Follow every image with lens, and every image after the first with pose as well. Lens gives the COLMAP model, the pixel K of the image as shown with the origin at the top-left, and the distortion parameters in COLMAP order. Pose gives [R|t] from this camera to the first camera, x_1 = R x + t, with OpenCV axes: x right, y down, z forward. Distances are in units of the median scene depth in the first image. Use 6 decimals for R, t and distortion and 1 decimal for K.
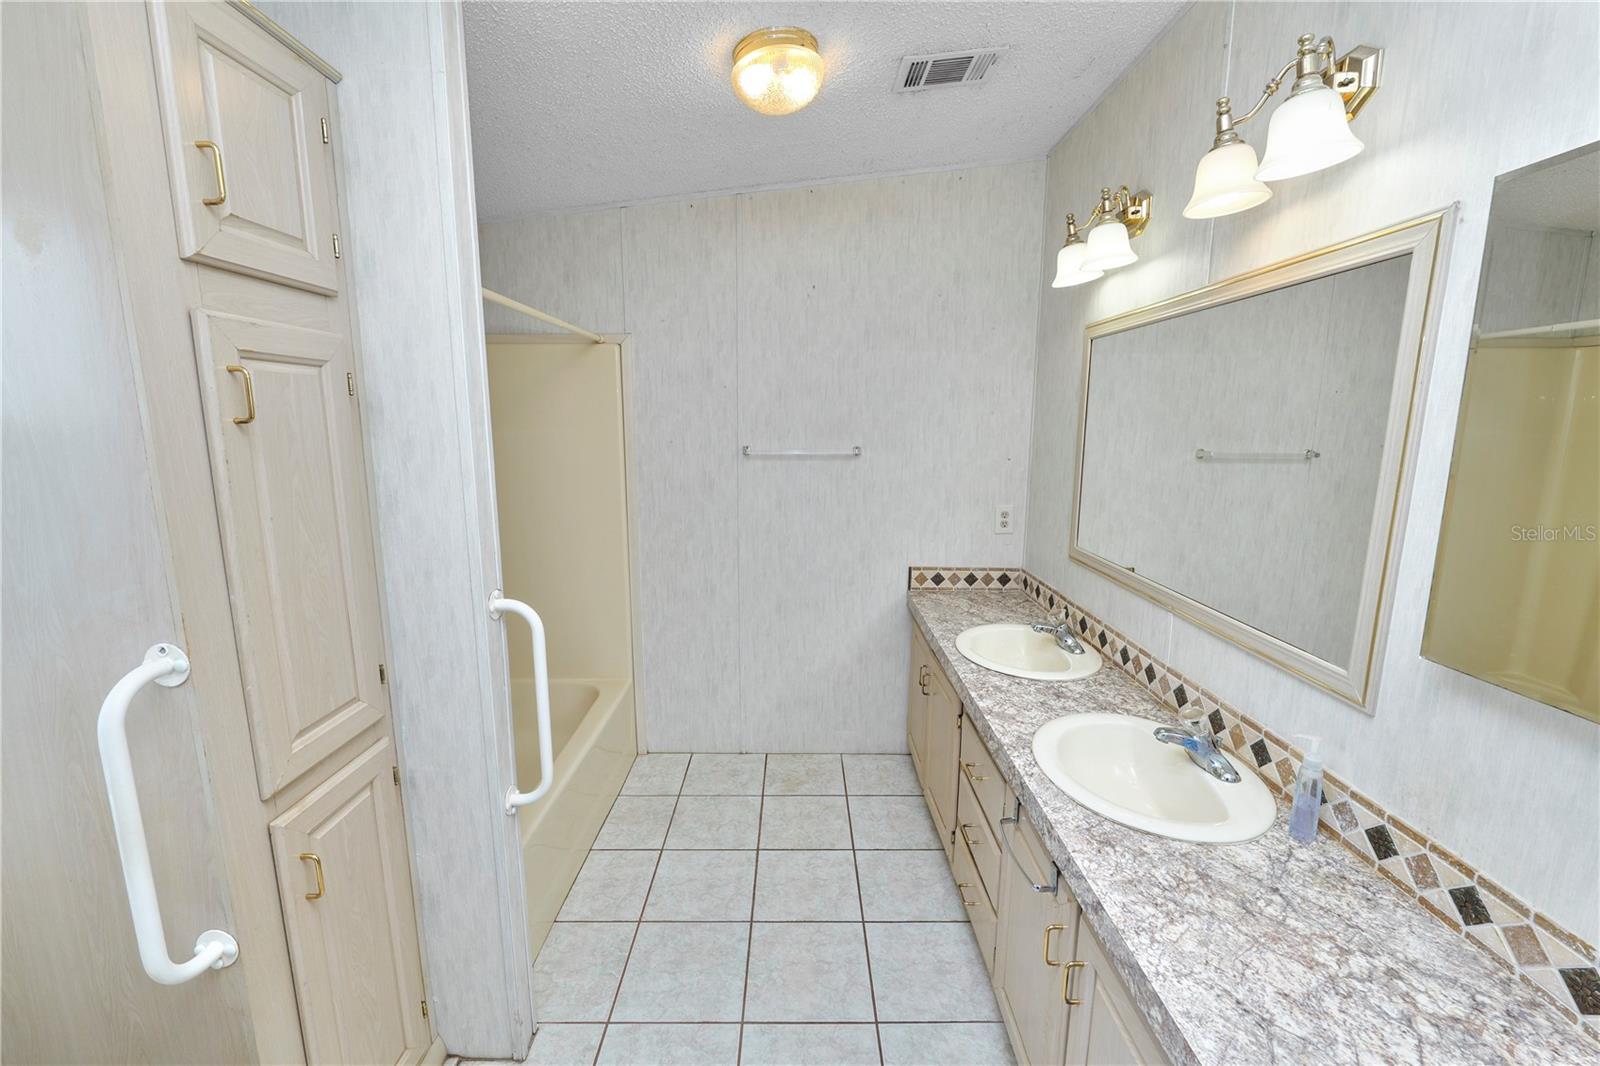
lens RADIAL K [[650.4, 0, 798.8], [0, 650.4, 534.6], [0, 0, 1]] dist [-0.014550, 0.001594]
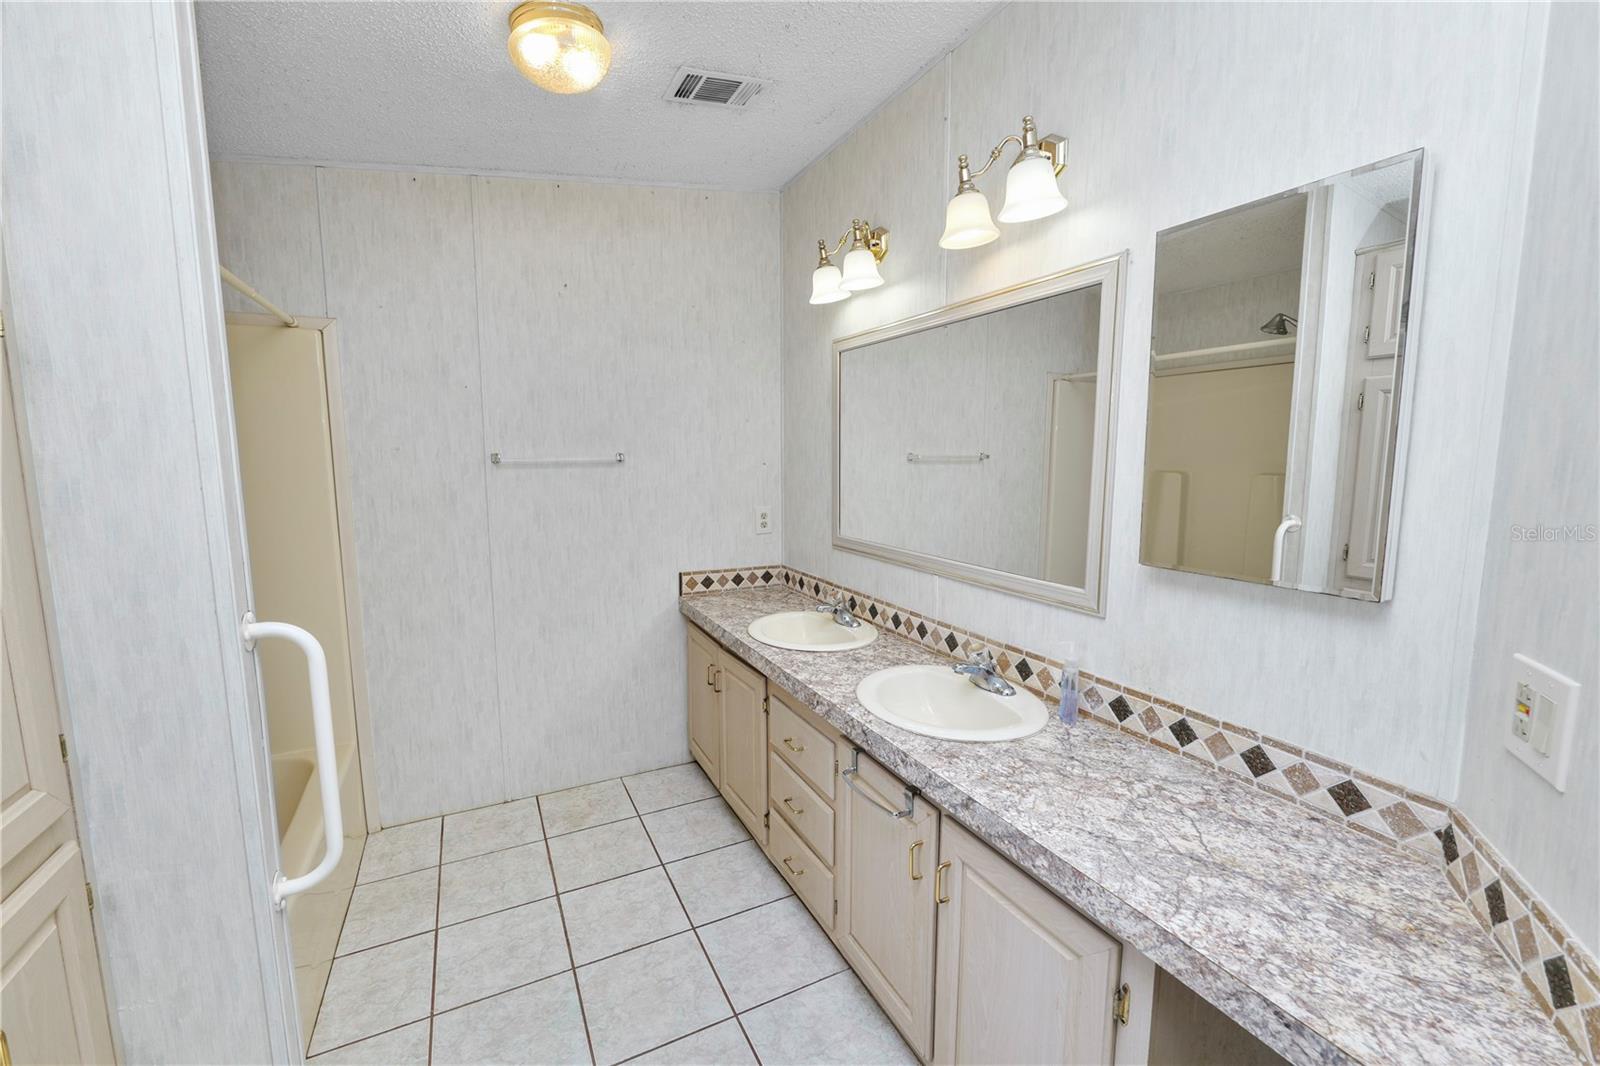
lens RADIAL K [[650.4, 0, 801.0], [0, 650.4, 535.6], [0, 0, 1]] dist [-0.012742, 0.000971]
pose [[0.893489, -0.062790, 0.444675, -0.162156], [0.082297, 0.996302, -0.024677, 0.050847], [-0.441481, 0.058644, 0.895352, 0.024868]]
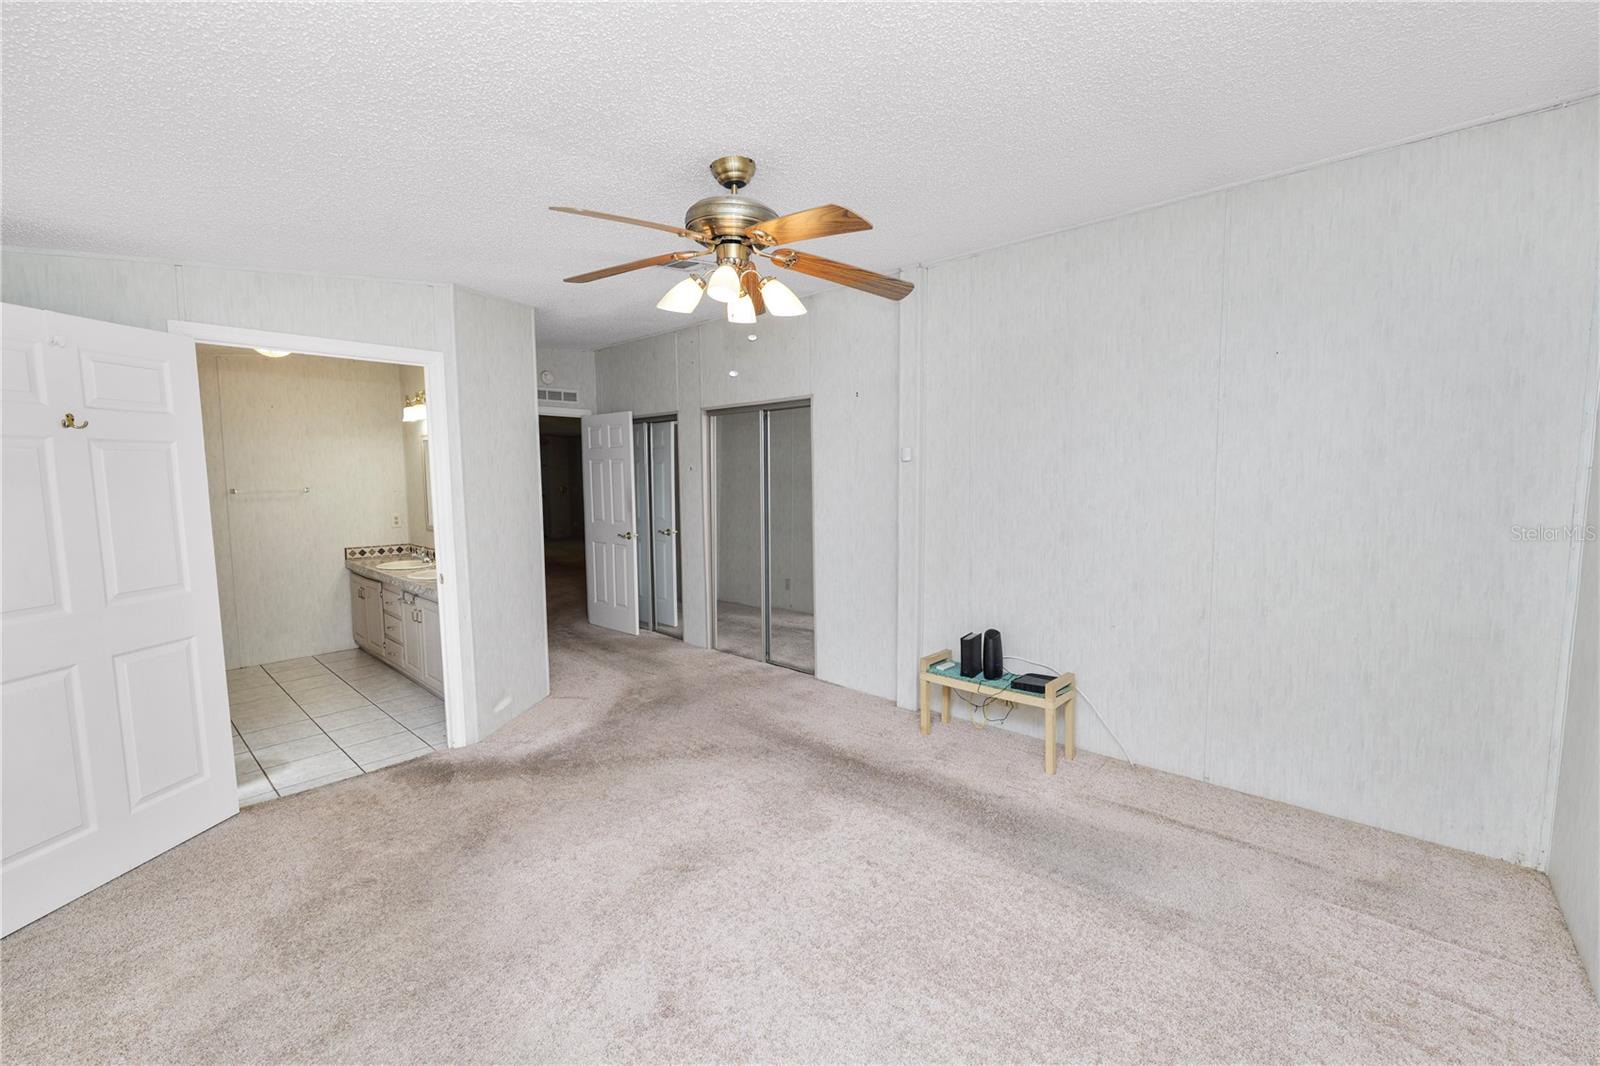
lens RADIAL K [[650.4, 0, 798.8], [0, 650.4, 534.6], [0, 0, 1]] dist [-0.014550, 0.001594]
pose [[0.671126, -0.078158, 0.737211, -0.532359], [0.137289, 0.990329, -0.019990, 0.366078], [-0.728520, 0.114627, 0.675366, -2.035633]]
